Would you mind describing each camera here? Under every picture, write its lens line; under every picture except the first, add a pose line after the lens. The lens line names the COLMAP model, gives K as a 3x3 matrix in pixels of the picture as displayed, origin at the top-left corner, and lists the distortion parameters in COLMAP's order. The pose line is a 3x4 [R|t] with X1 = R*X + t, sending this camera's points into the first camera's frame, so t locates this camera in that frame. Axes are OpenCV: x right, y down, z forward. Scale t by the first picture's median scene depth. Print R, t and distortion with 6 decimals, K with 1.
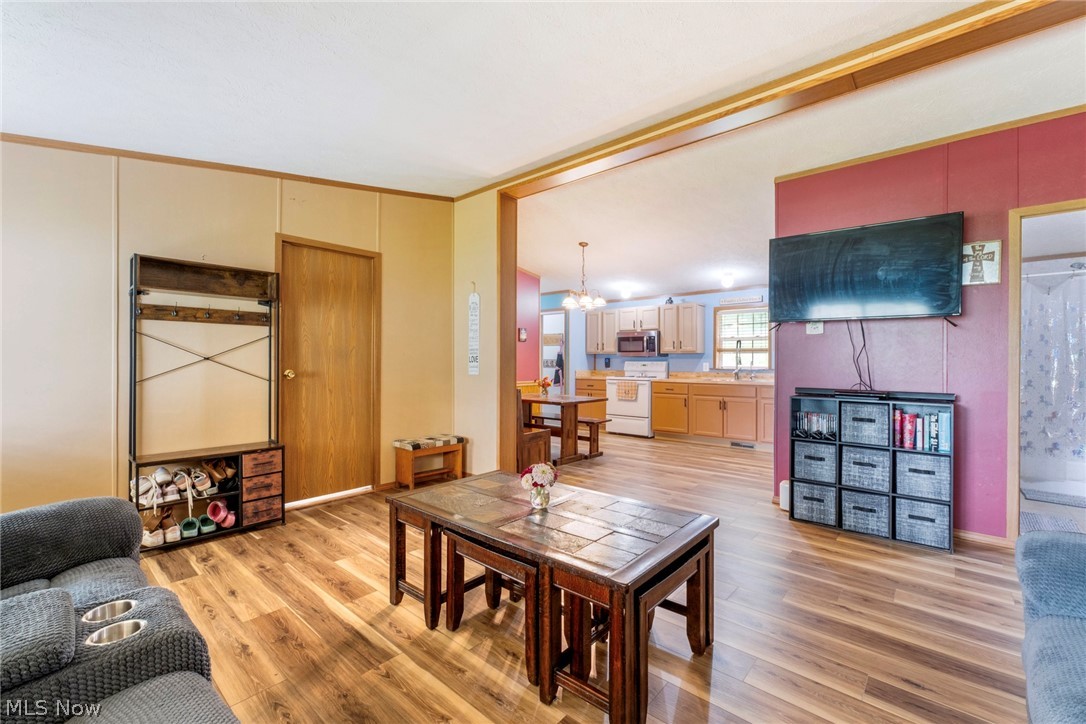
lens RADIAL K [[460.6, 0, 555.1], [0, 460.6, 358.2], [0, 0, 1]] dist [-0.005585, 0.001579]
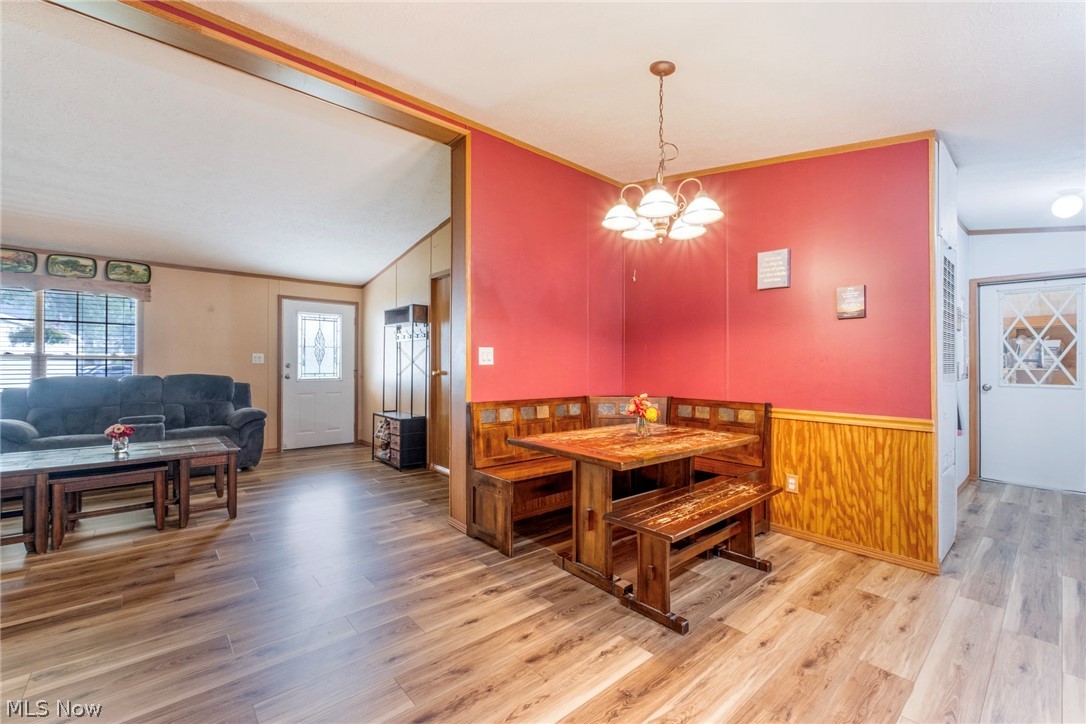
lens RADIAL K [[460.6, 0, 545.9], [0, 460.6, 358.9], [0, 0, 1]] dist [-0.005585, 0.001579]
pose [[-0.149579, -0.018186, -0.988582, 0.390017], [-0.004162, 0.999834, -0.017763, 0.009077], [0.988741, 0.001458, -0.149630, 0.803073]]
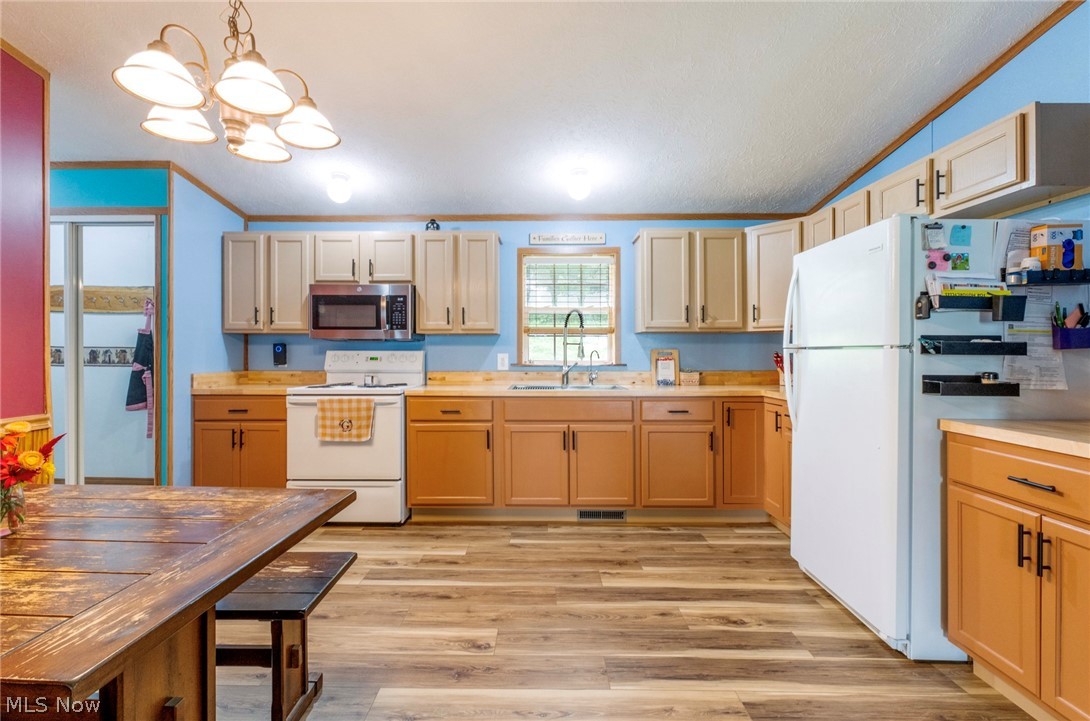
lens RADIAL K [[462.3, 0, 537.2], [0, 462.3, 353.0], [0, 0, 1]] dist [-0.005585, 0.001579]
pose [[0.773602, -0.002315, 0.633667, 0.025919], [-0.001675, 0.999982, 0.005698, 0.006827], [-0.633670, -0.005469, 0.773585, 0.596800]]
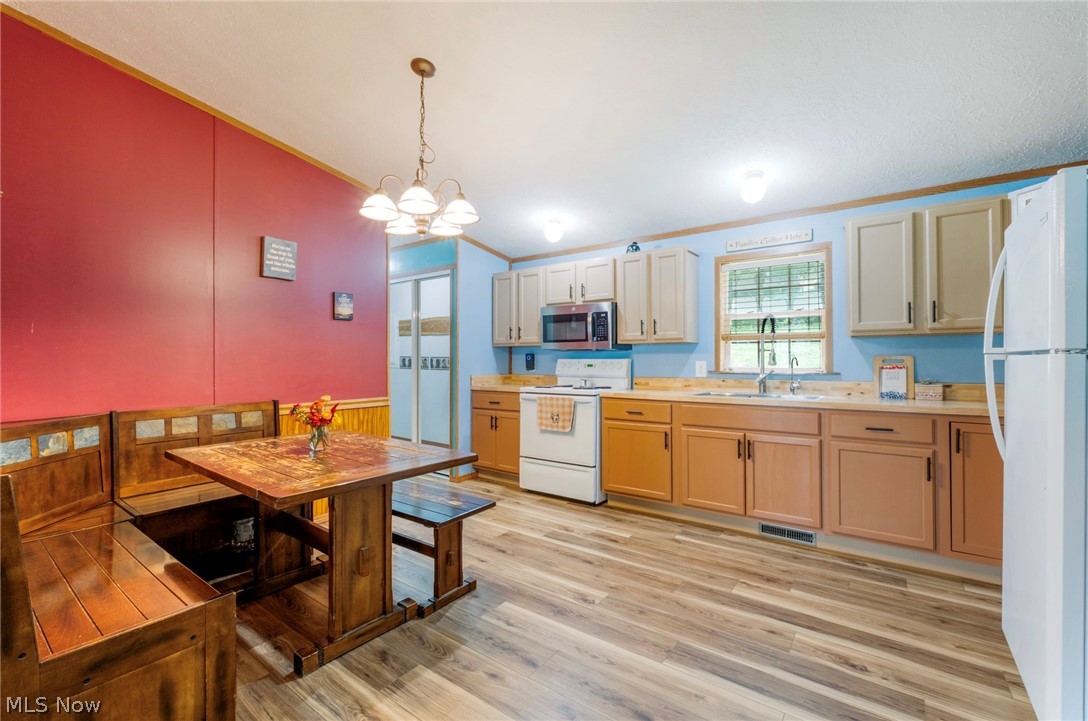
lens RADIAL K [[461.5, 0, 554.5], [0, 461.5, 353.4], [0, 0, 1]] dist [-0.005585, 0.001579]
pose [[0.997142, -0.004795, 0.075394, 0.121868], [0.005407, 0.999954, -0.007919, 0.004935], [-0.075352, 0.008304, 0.997122, 0.496739]]
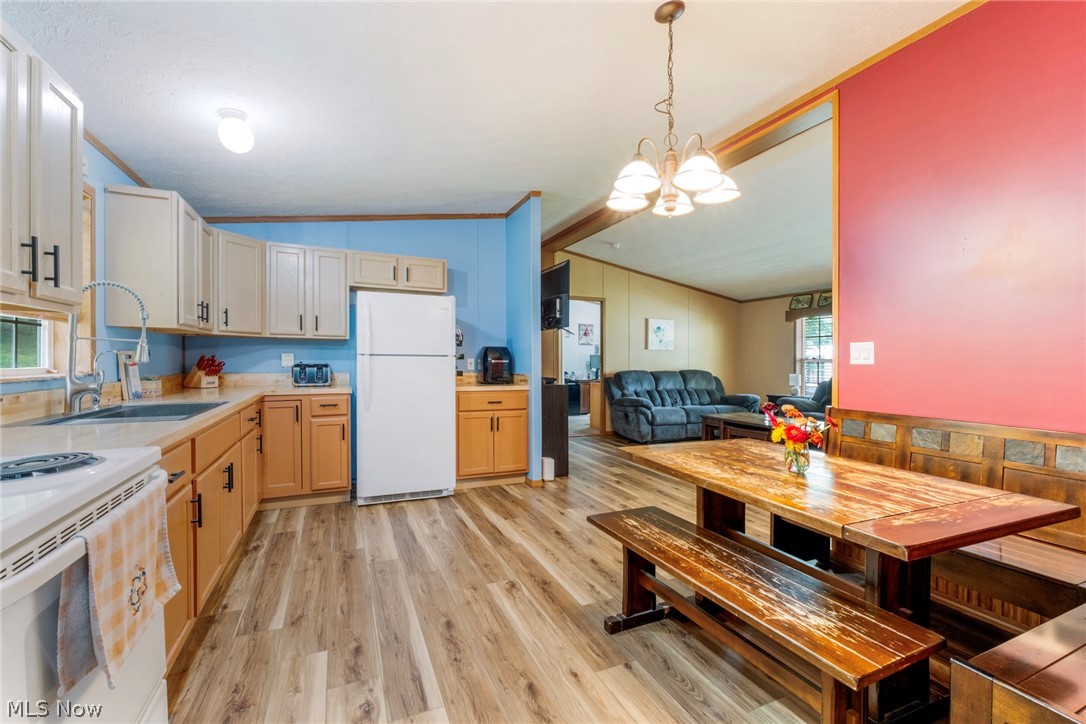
lens RADIAL K [[460.6, 0, 546.6], [0, 460.6, 358.1], [0, 0, 1]] dist [-0.005585, 0.001579]
pose [[-0.903024, -0.017435, 0.429237, -0.000308], [-0.020887, 0.999776, -0.003331, 0.007683], [-0.429083, -0.011973, -0.903186, 1.125510]]
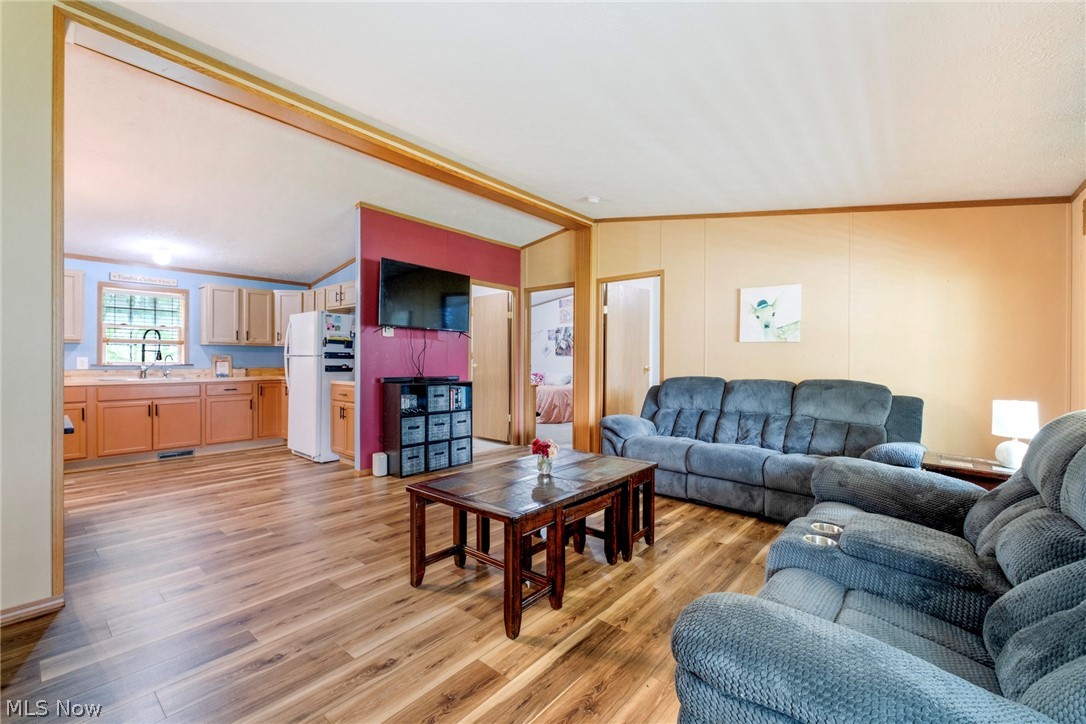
lens RADIAL K [[460.6, 0, 537.4], [0, 460.6, 356.6], [0, 0, 1]] dist [-0.005585, 0.001579]
pose [[0.011674, -0.000112, 0.999932, -0.390091], [-0.010821, 0.999941, 0.000238, 0.001539], [-0.999873, -0.010823, 0.011672, 0.305133]]
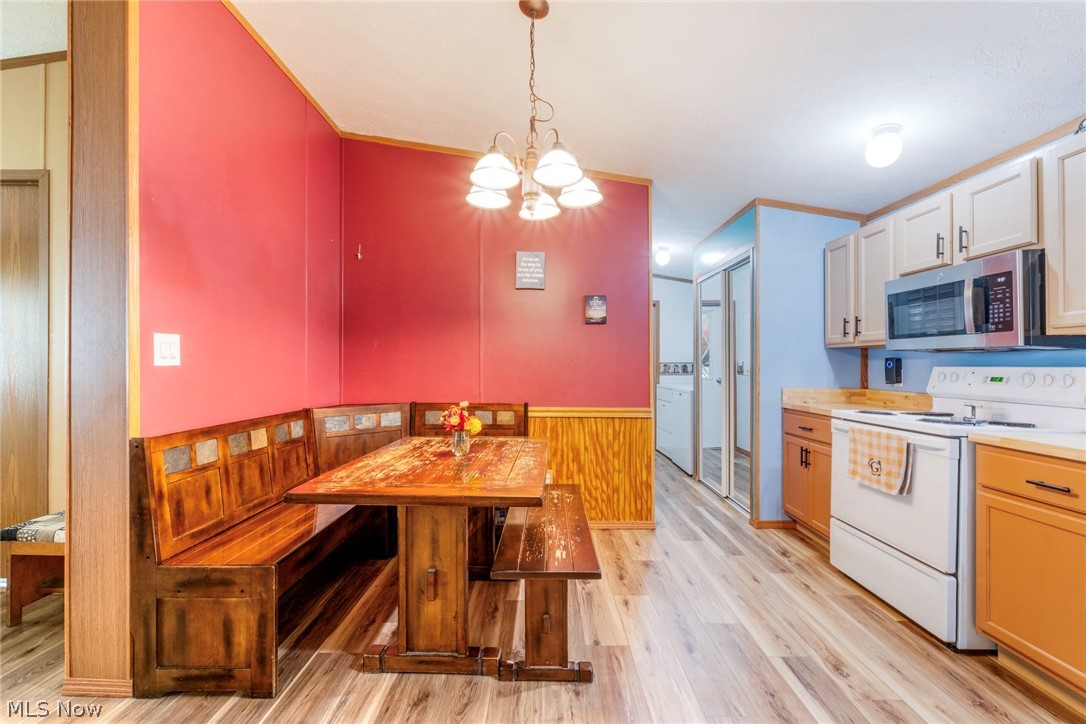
lens RADIAL K [[460.6, 0, 544.9], [0, 460.6, 360.5], [0, 0, 1]] dist [-0.005585, 0.001579]
pose [[0.646780, -0.009321, -0.762619, 0.262251], [0.000499, 0.999930, -0.011798, 0.007217], [0.762676, 0.007250, 0.646740, 0.664809]]
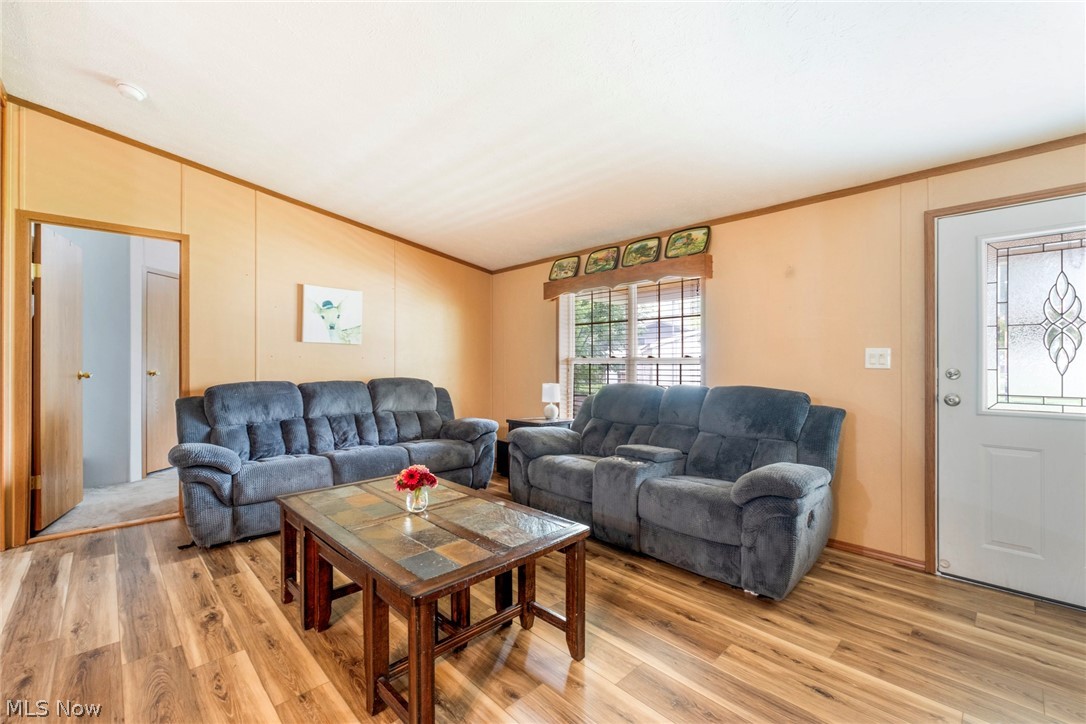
lens RADIAL K [[460.6, 0, 546.8], [0, 460.6, 359.4], [0, 0, 1]] dist [-0.005585, 0.001579]
pose [[-0.994512, -0.009841, 0.104155, -0.119877], [-0.011433, 0.999827, -0.014690, 0.005874], [-0.103992, -0.015800, -0.994453, 0.584777]]
